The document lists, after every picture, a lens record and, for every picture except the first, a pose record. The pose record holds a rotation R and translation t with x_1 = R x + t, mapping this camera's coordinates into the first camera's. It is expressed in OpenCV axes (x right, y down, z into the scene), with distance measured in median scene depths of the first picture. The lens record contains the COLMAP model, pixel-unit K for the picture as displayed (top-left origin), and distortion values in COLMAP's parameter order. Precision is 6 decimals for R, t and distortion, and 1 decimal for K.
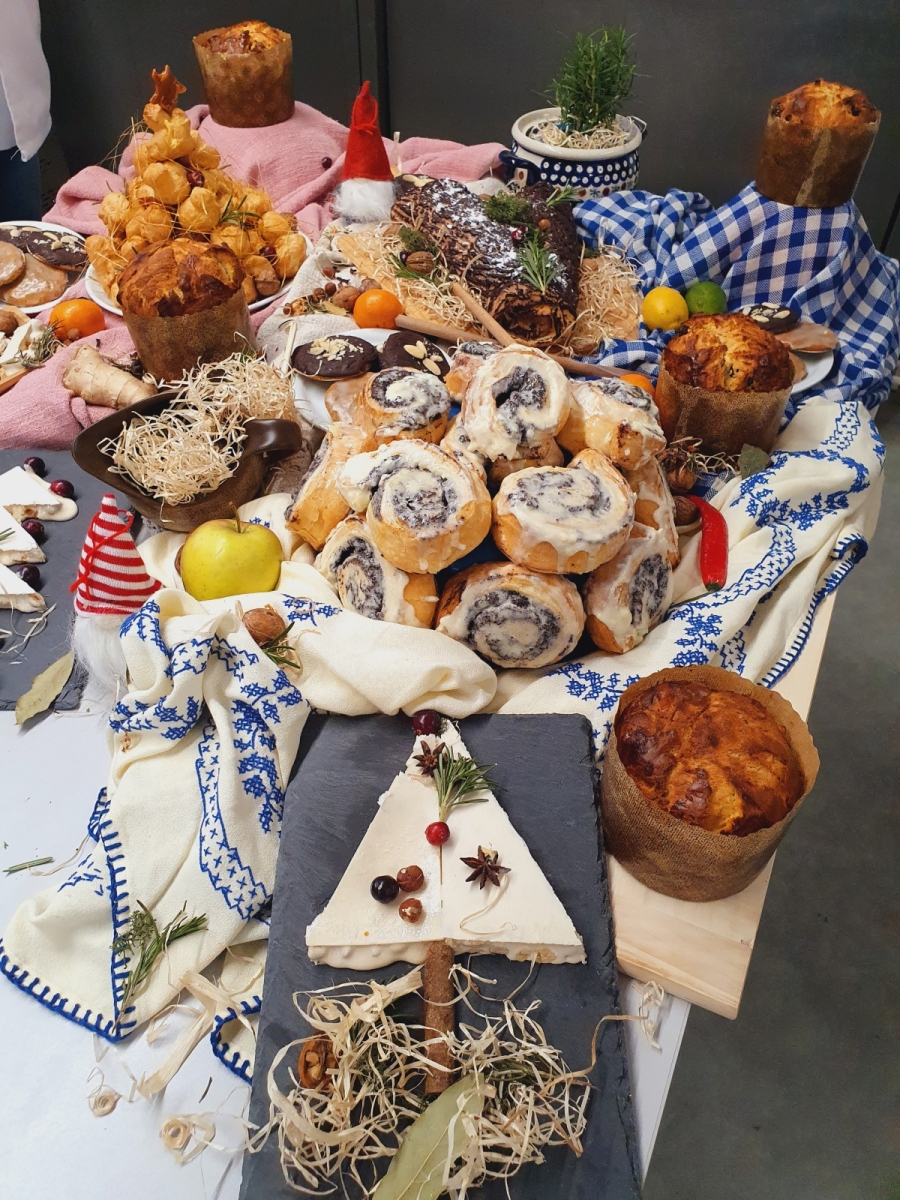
lens RADIAL K [[969.8, 0, 450.6], [0, 969.8, 580.4], [0, 0, 1]] dist [0.068806, -0.126560]
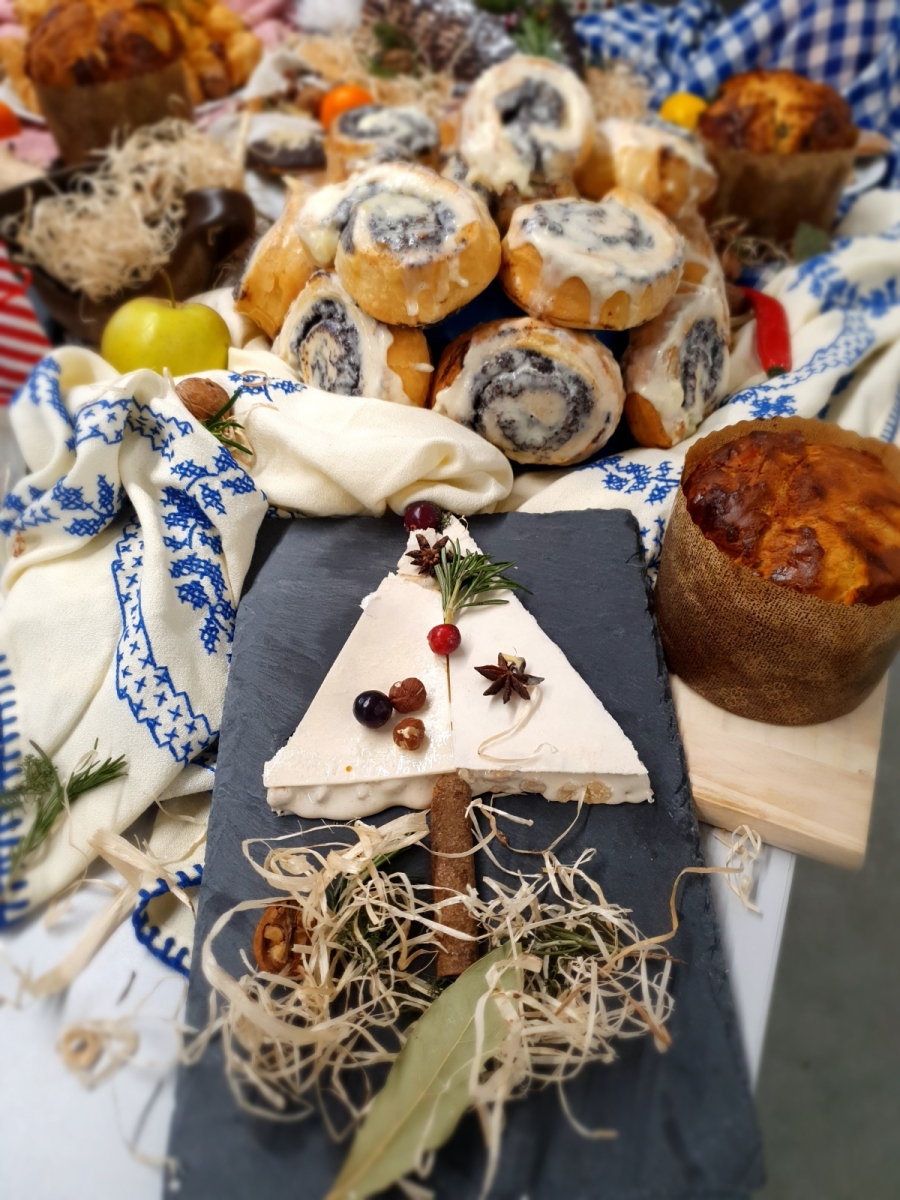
lens RADIAL K [[969.8, 0, 450.6], [0, 969.8, 580.4], [0, 0, 1]] dist [0.068806, -0.126560]
pose [[0.999528, -0.028193, 0.012189, -0.014437], [0.028019, 0.999507, 0.014174, 0.197646], [-0.012582, -0.013826, 0.999825, 0.261861]]
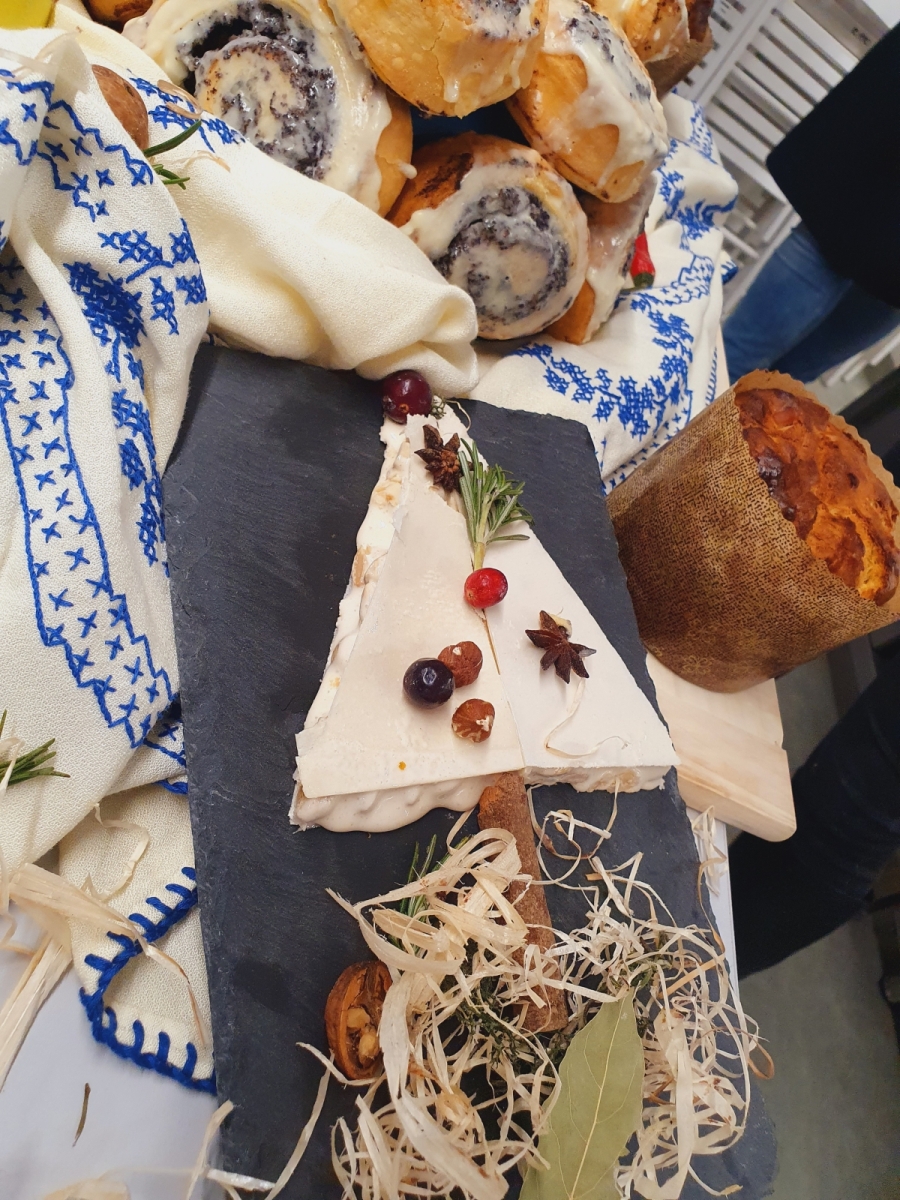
lens RADIAL K [[970.2, 0, 448.8], [0, 970.2, 575.1], [0, 0, 1]] dist [-0.003655, -0.000389]
pose [[0.805456, 0.059614, 0.589650, -0.346368], [-0.202496, 0.962734, 0.179273, 0.152330], [-0.556988, -0.263798, 0.787511, 0.557668]]
